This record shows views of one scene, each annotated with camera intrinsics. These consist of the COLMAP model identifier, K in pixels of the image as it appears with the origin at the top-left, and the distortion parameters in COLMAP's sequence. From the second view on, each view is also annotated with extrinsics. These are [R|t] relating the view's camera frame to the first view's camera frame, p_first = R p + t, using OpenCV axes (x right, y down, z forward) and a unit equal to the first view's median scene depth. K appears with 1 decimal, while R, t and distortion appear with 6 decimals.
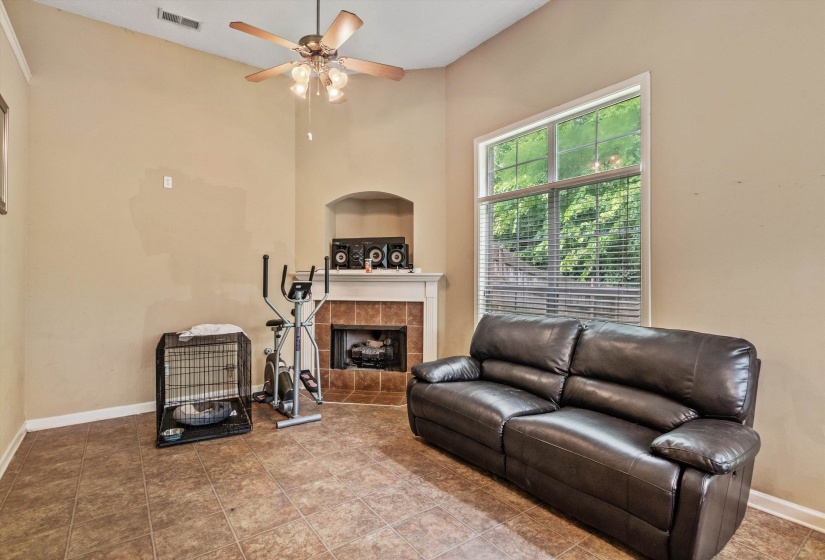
lens RADIAL K [[404.6, 0, 412.4], [0, 404.6, 279.5], [0, 0, 1]] dist [0.002461, -0.000285]
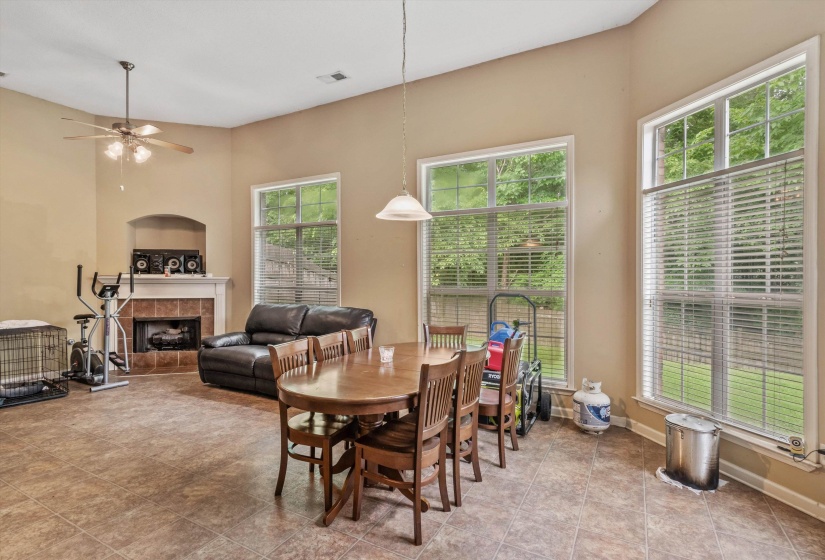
lens RADIAL K [[404.6, 0, 411.4], [0, 404.6, 283.1], [0, 0, 1]] dist [0.002461, -0.000285]
pose [[0.905861, -0.007140, 0.423515, 0.056678], [0.003009, 0.999941, 0.010423, -0.008822], [-0.423565, -0.008167, 0.905829, -0.575733]]
